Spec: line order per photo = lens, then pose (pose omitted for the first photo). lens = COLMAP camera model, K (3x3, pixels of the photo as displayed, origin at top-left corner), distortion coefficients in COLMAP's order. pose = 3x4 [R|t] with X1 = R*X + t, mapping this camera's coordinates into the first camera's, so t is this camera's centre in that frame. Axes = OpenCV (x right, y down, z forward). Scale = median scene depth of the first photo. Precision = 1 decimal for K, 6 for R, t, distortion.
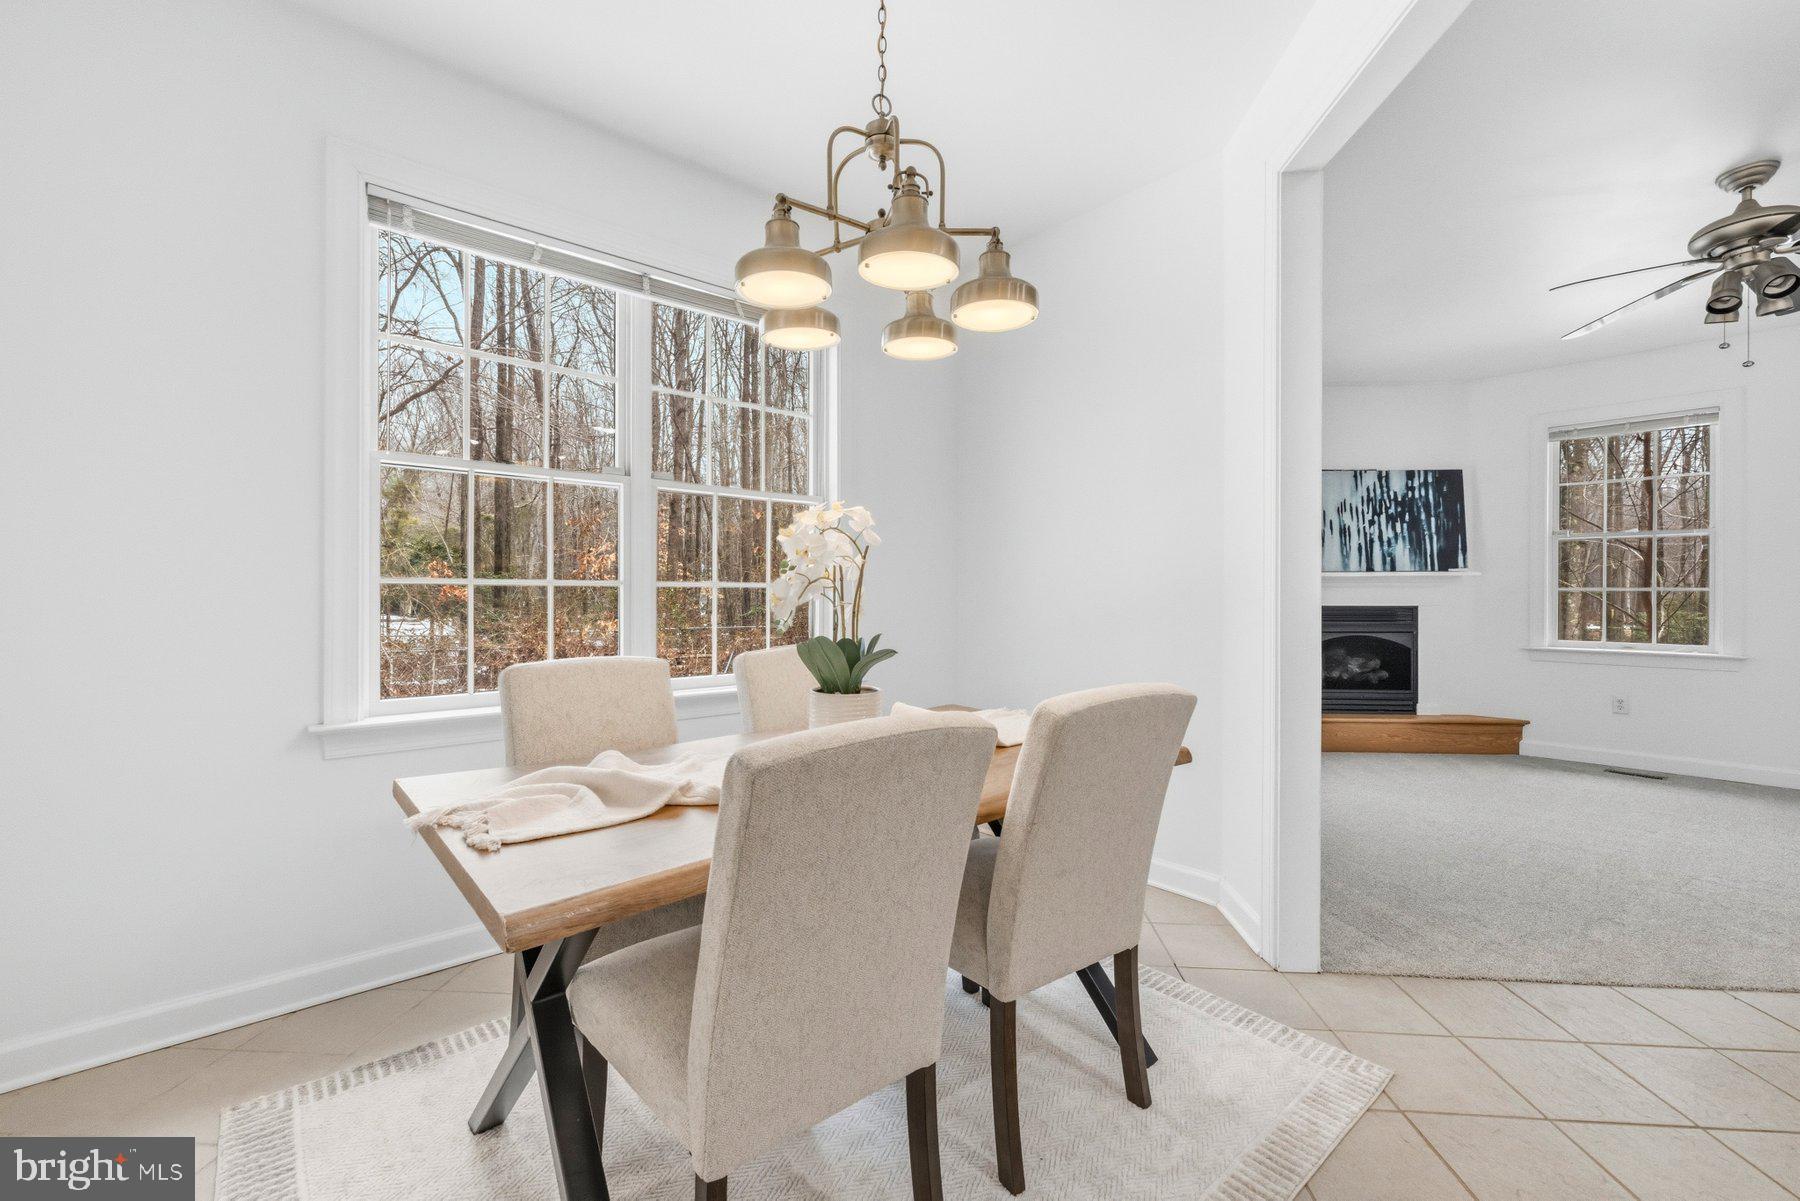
lens RADIAL K [[765.1, 0, 911.6], [0, 765.1, 602.3], [0, 0, 1]] dist [0.000347, 0.000350]
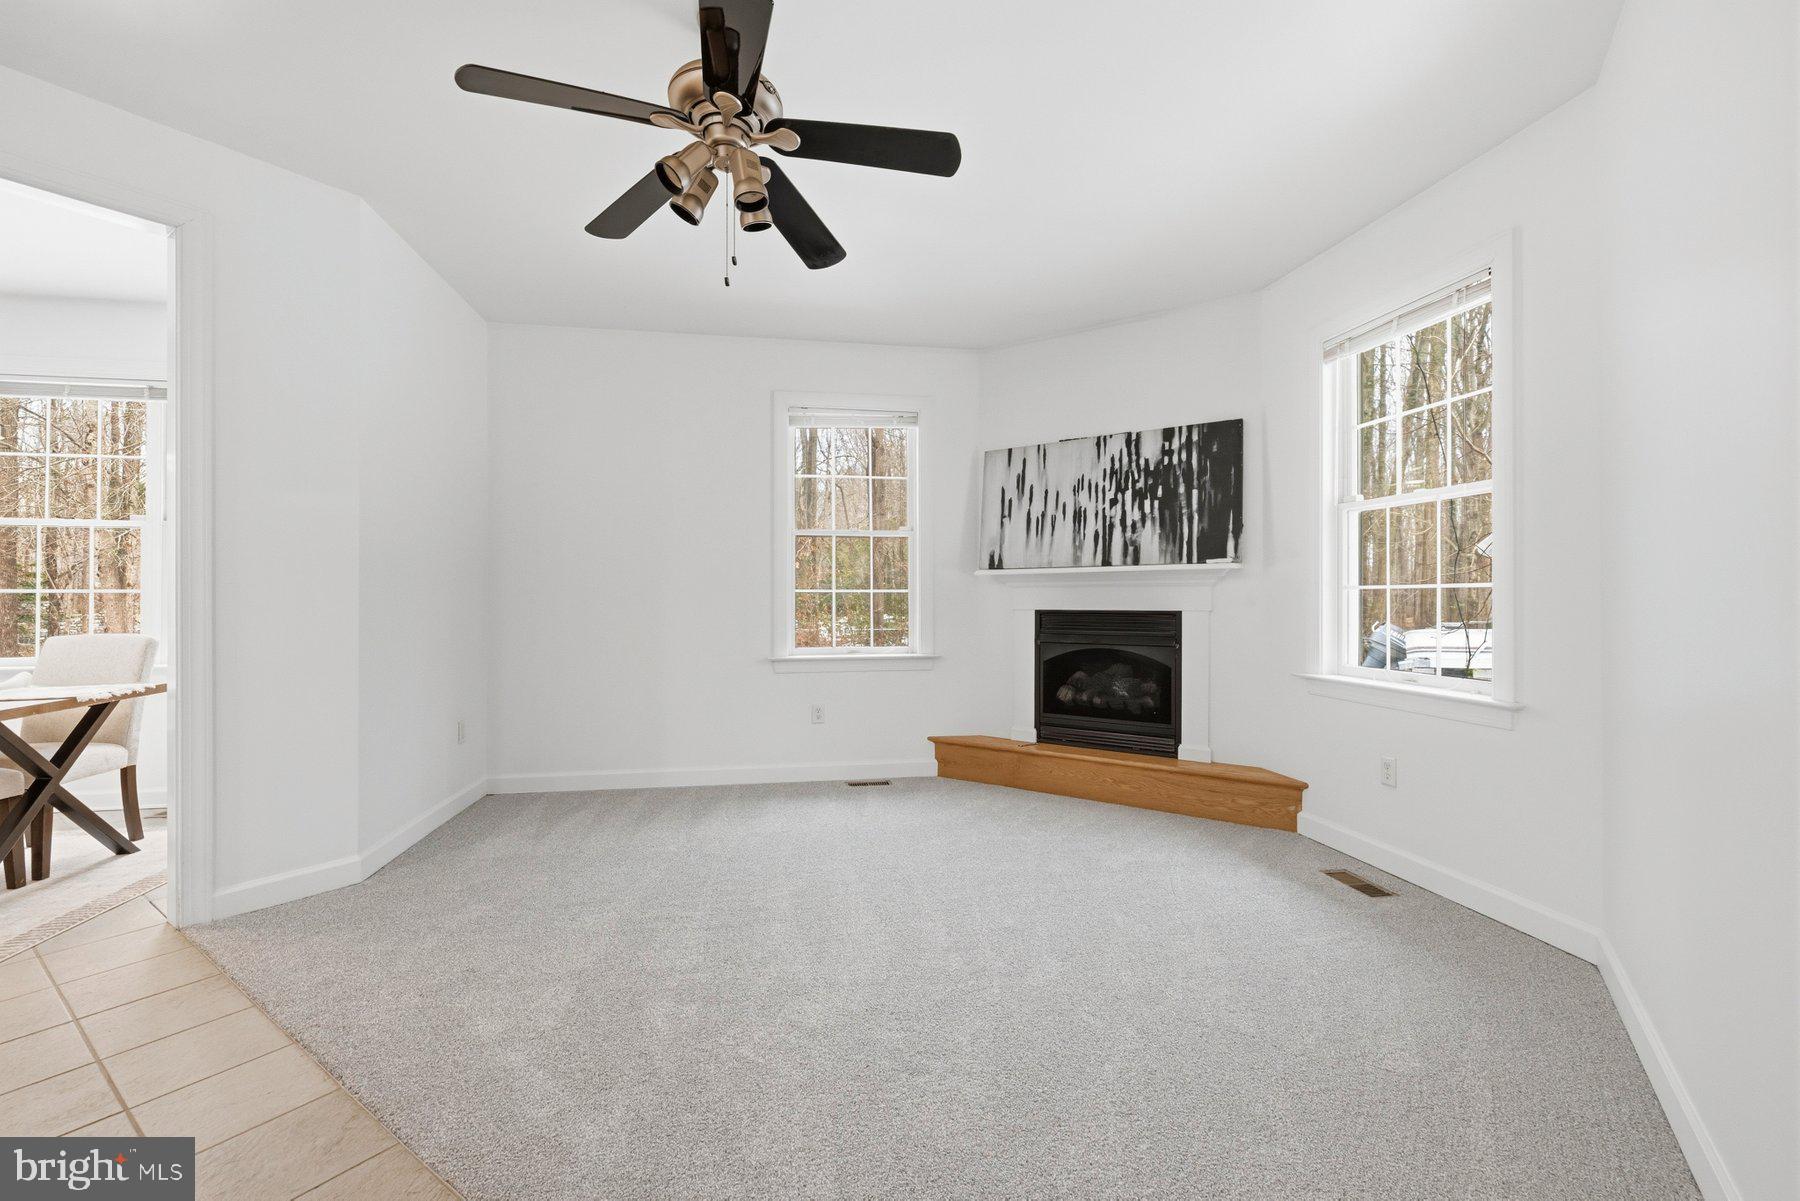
lens RADIAL K [[765.1, 0, 887.3], [0, 765.1, 594.8], [0, 0, 1]] dist [0.000347, 0.000350]
pose [[0.857639, -0.005742, -0.514220, 0.801788], [-0.003381, 0.999853, -0.016804, 0.002624], [0.514240, 0.016151, 0.857494, 0.226499]]
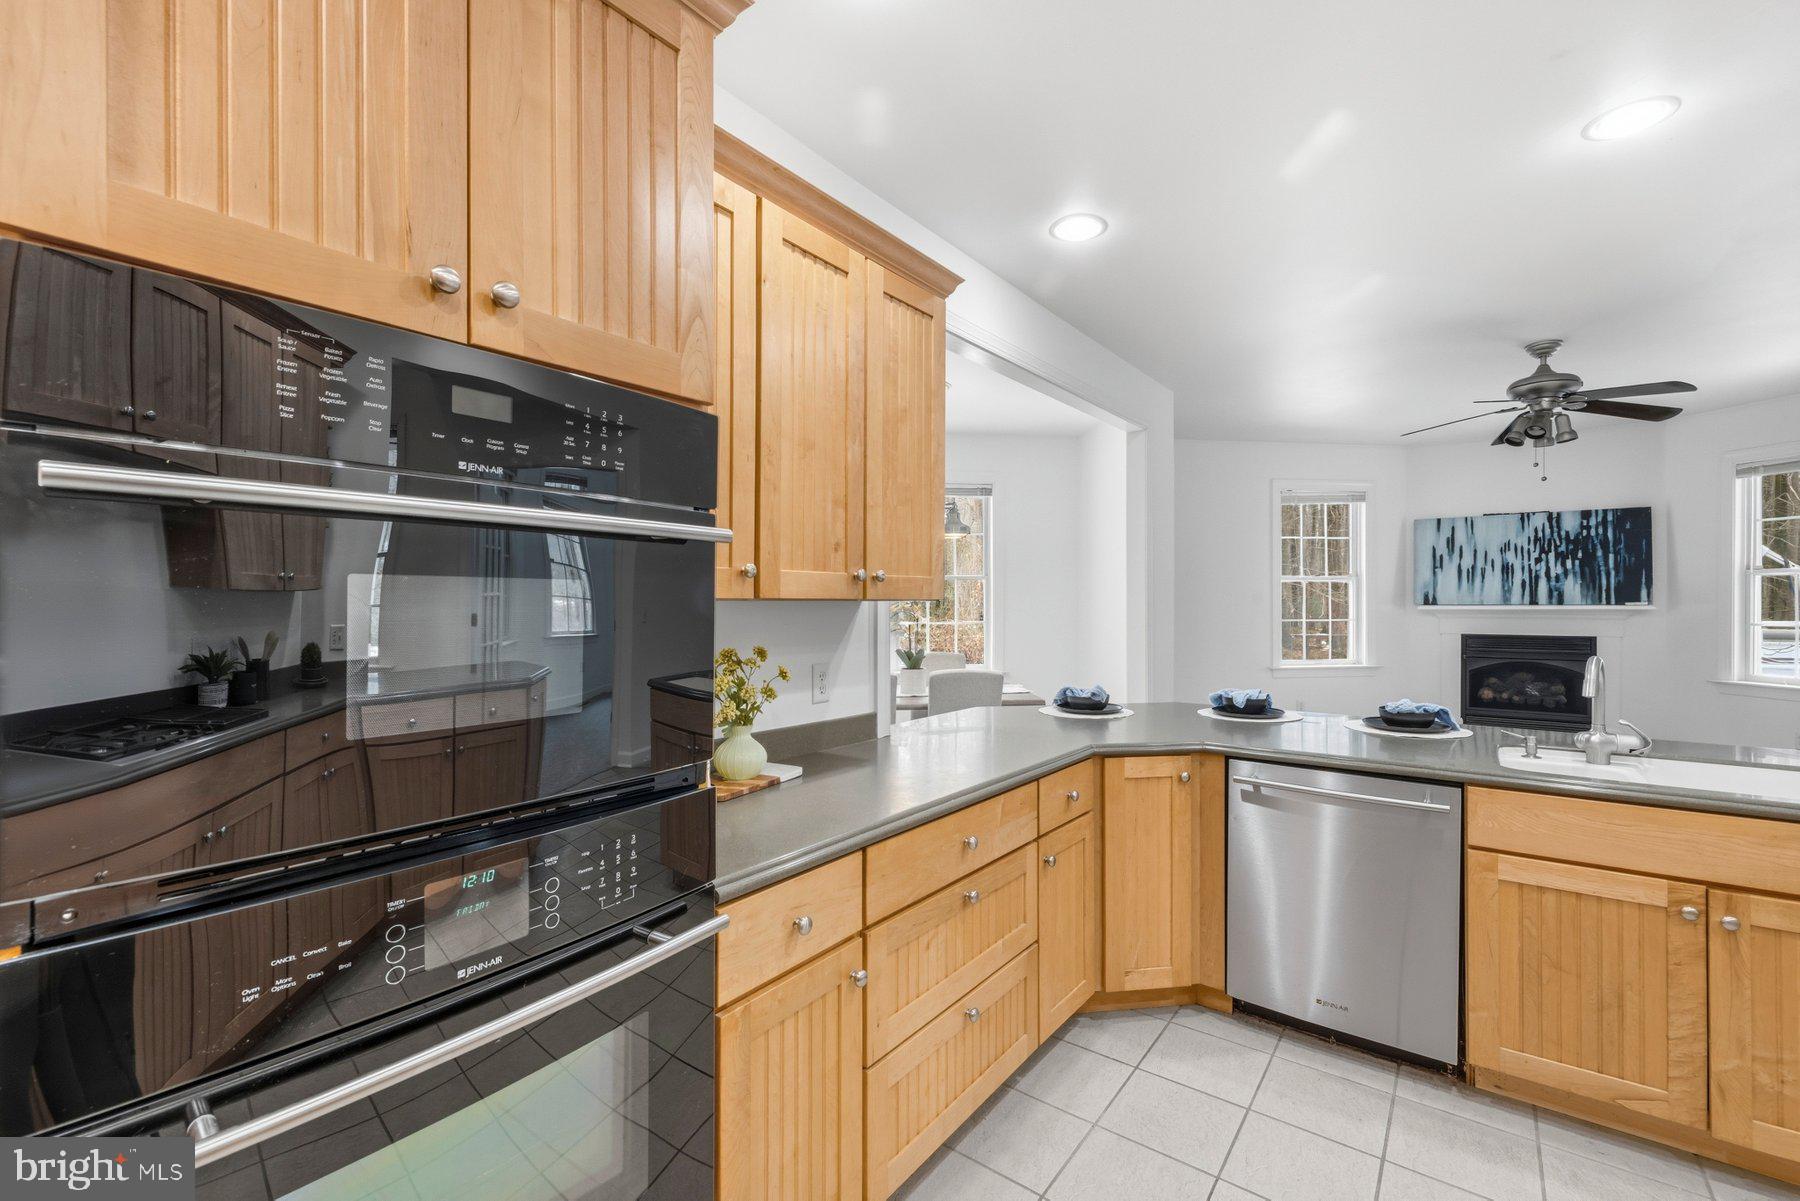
lens RADIAL K [[765.1, 0, 893.5], [0, 765.1, 603.7], [0, 0, 1]] dist [0.000347, 0.000350]
pose [[0.834906, -0.000653, -0.550392, 0.432674], [-0.002531, 0.999984, -0.005026, -0.033564], [0.550387, 0.005589, 0.834891, -0.436023]]
